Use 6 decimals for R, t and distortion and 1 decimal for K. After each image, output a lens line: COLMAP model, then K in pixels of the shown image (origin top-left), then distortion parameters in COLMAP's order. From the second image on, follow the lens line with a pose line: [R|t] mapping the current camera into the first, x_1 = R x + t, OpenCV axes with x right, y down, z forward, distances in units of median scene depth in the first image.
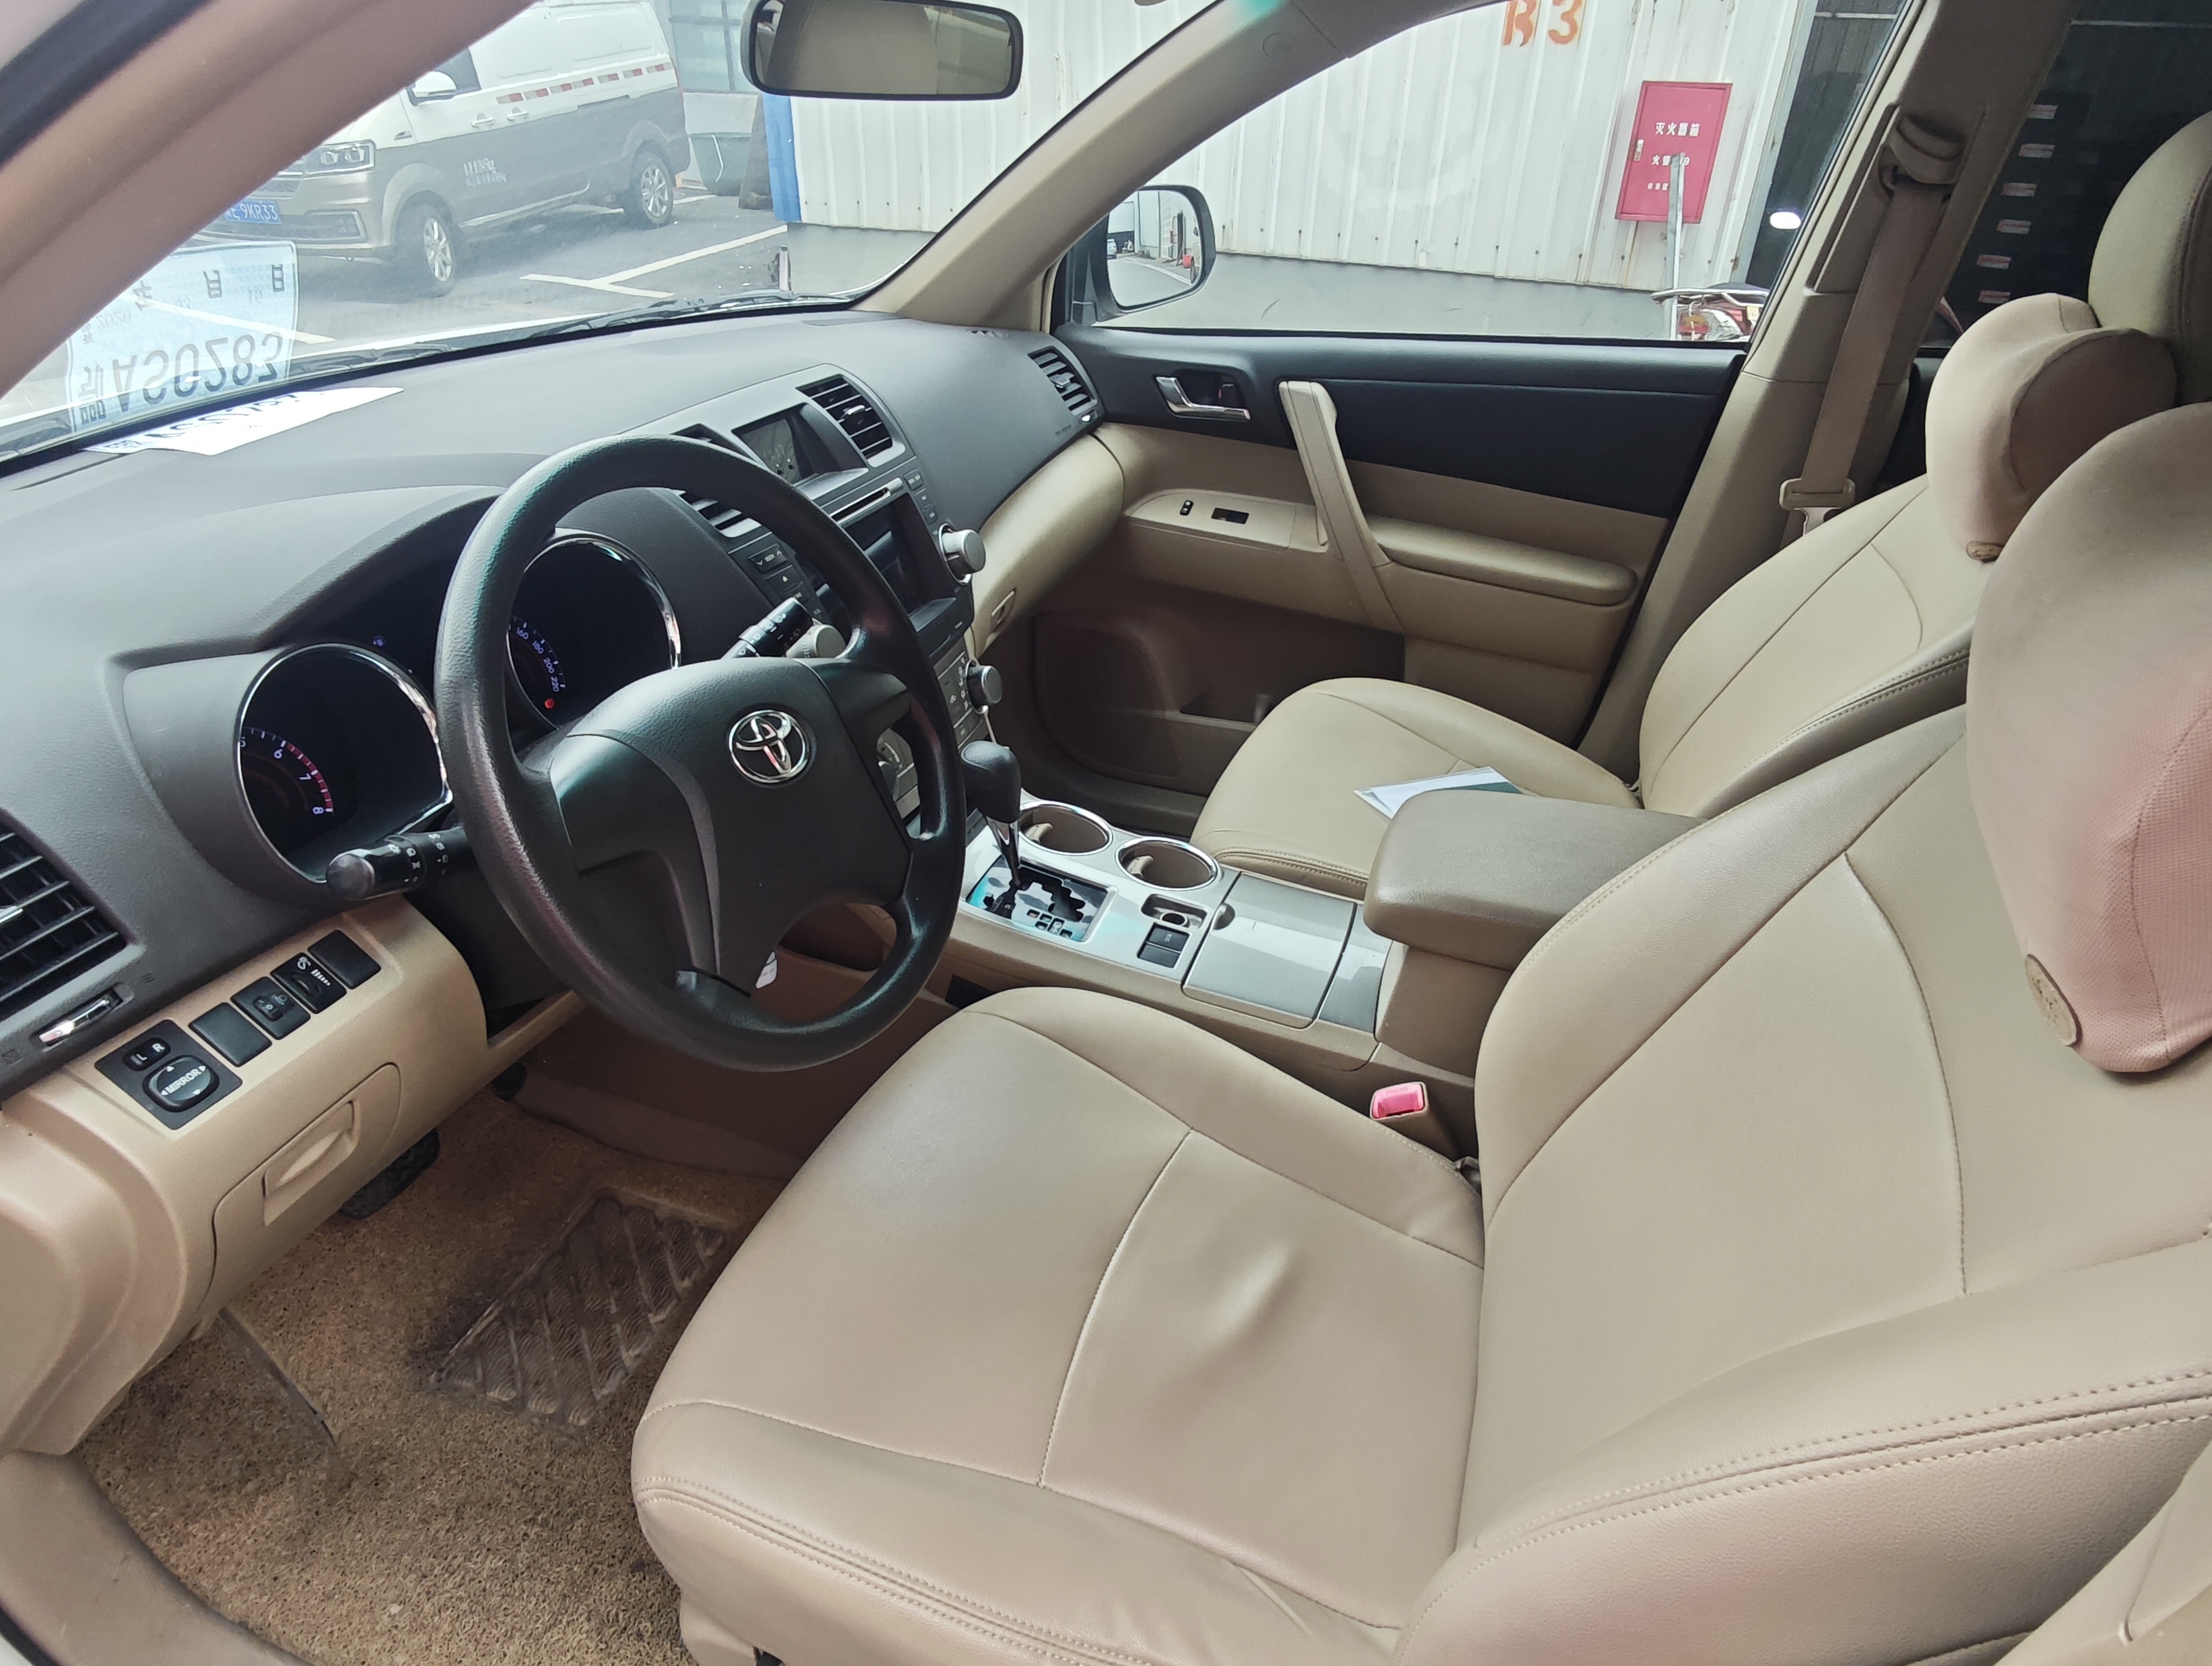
lens RADIAL K [[1338.0, 0, 1106.0], [0, 1338.0, 833.0], [0, 0, 1]] dist [-0.000549, -0.000340]
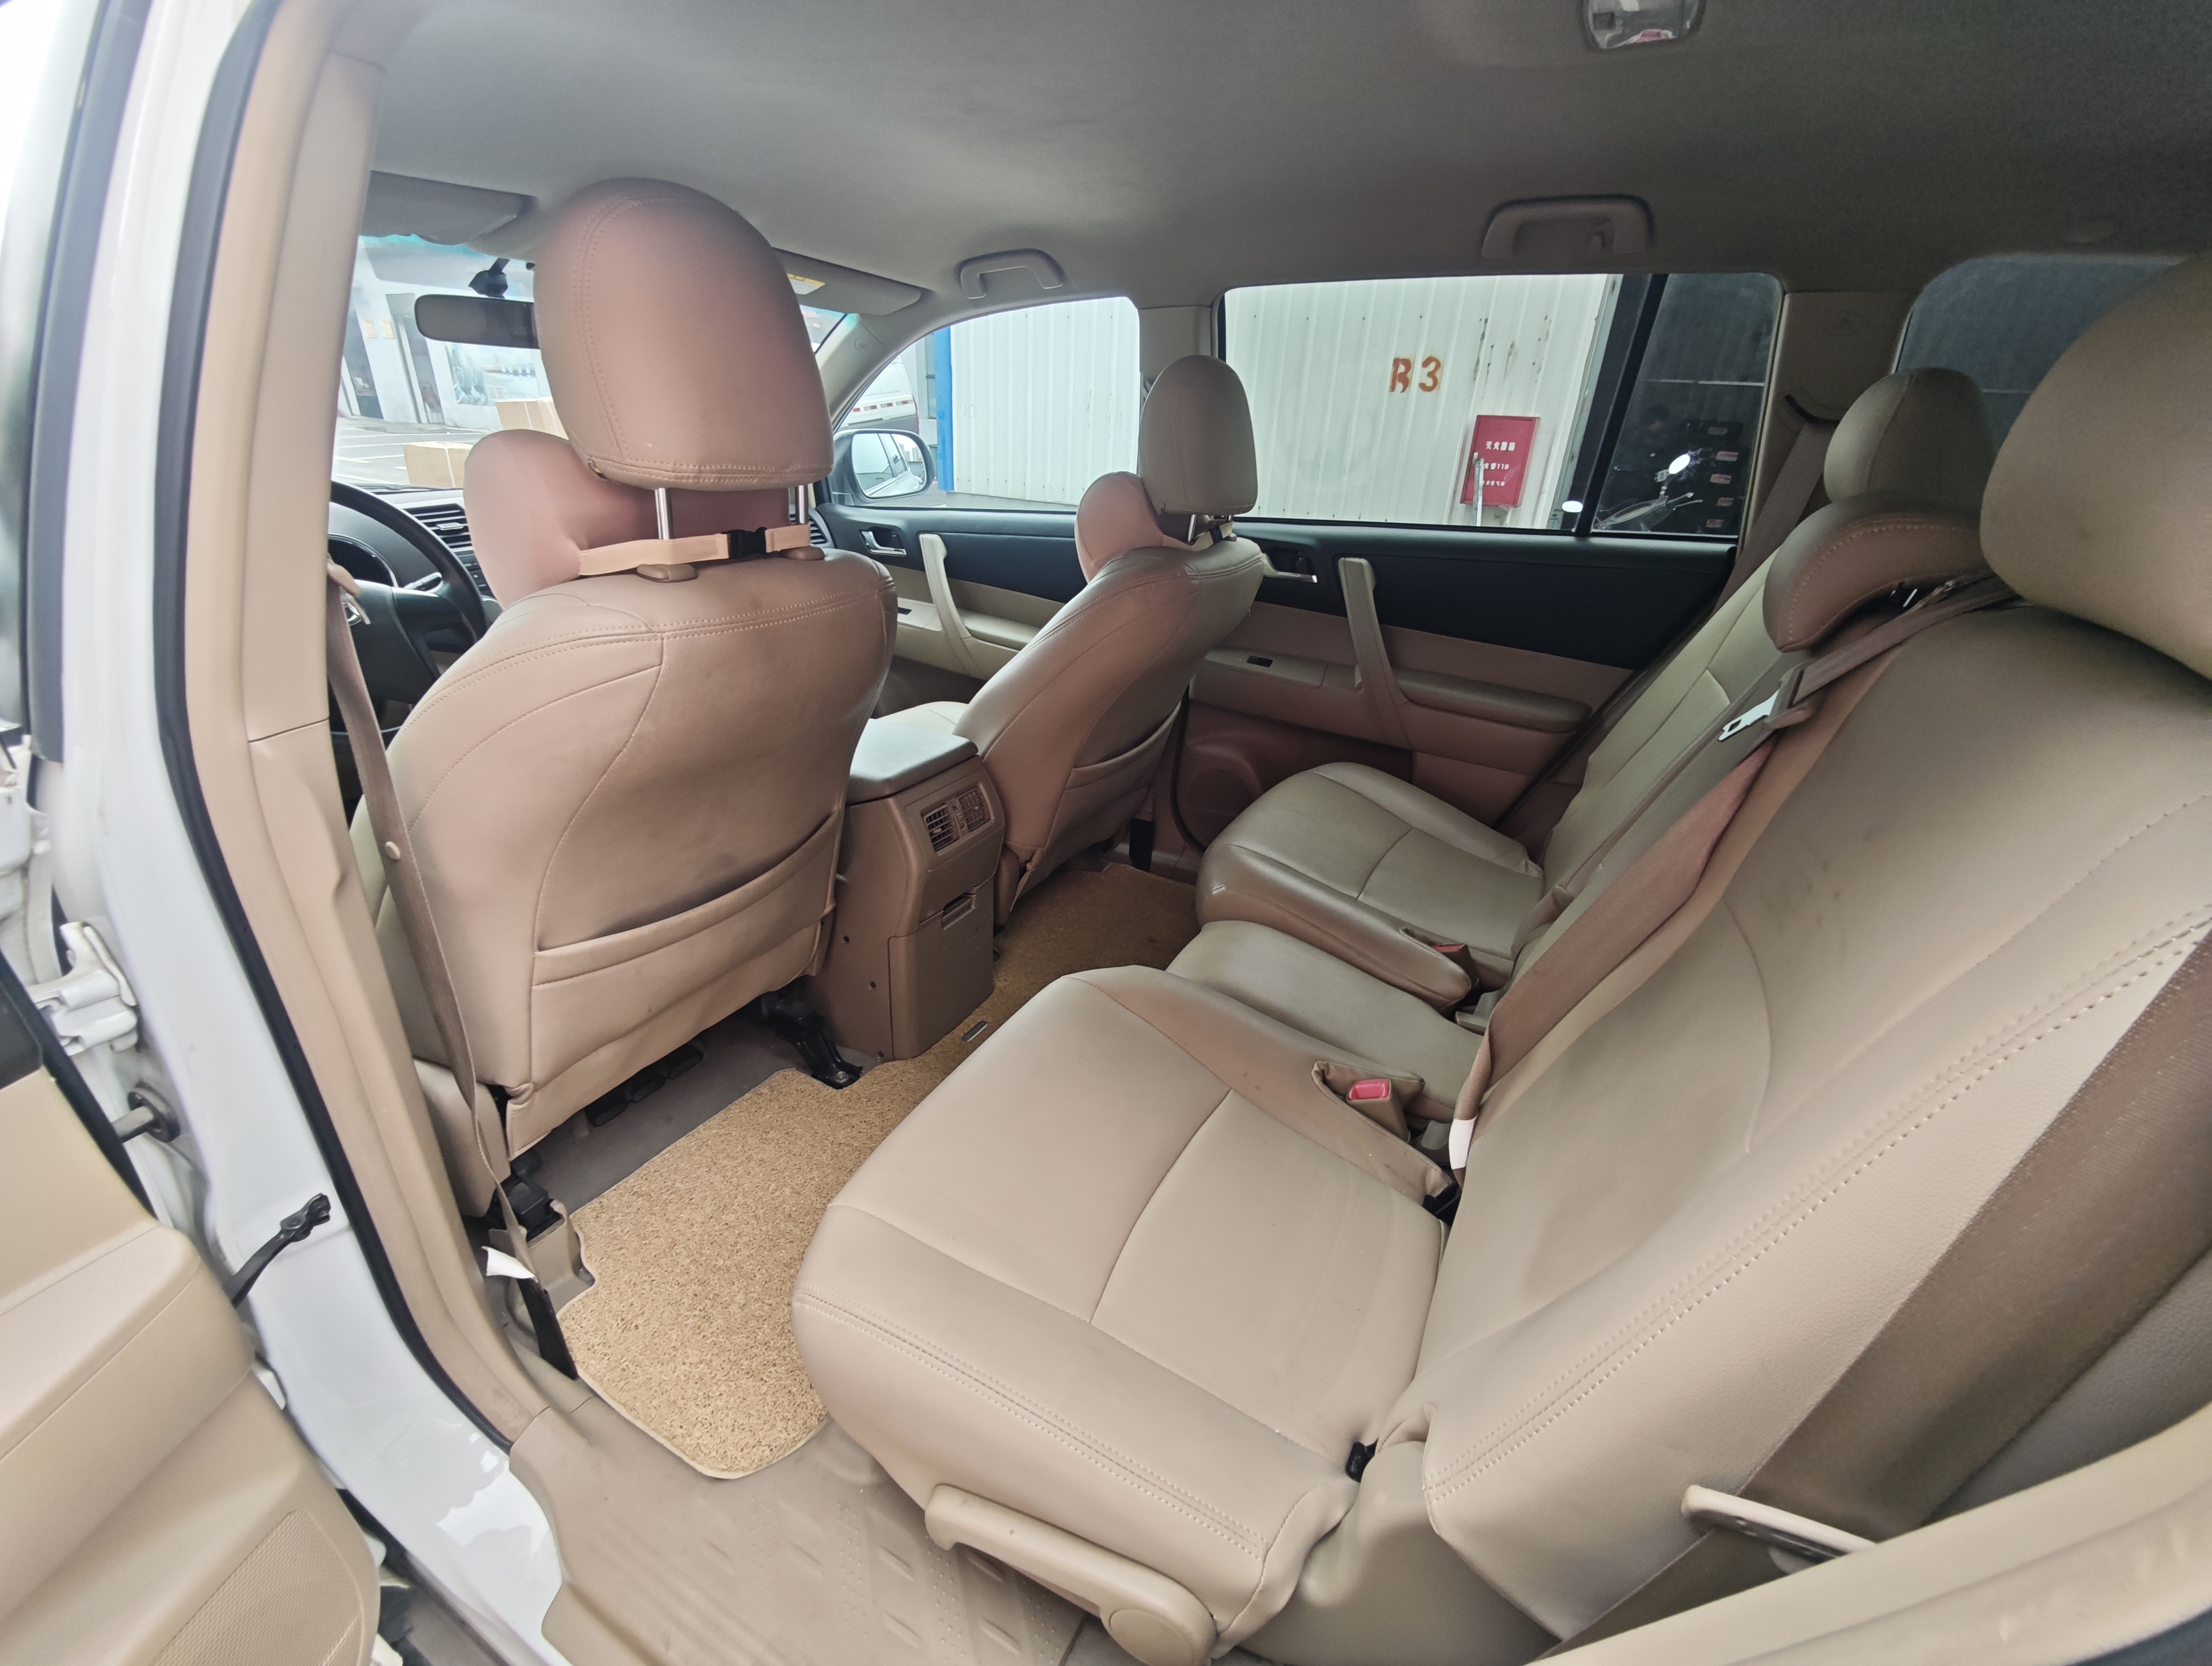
lens RADIAL K [[935.1, 0, 1121.4], [0, 935.1, 845.4], [0, 0, 1]] dist [0.002628, -0.000240]
pose [[0.986356, 0.083143, -0.142086, 0.193865], [-0.095877, 0.991736, -0.085253, 0.050296], [0.133823, 0.097712, 0.986176, -0.052204]]
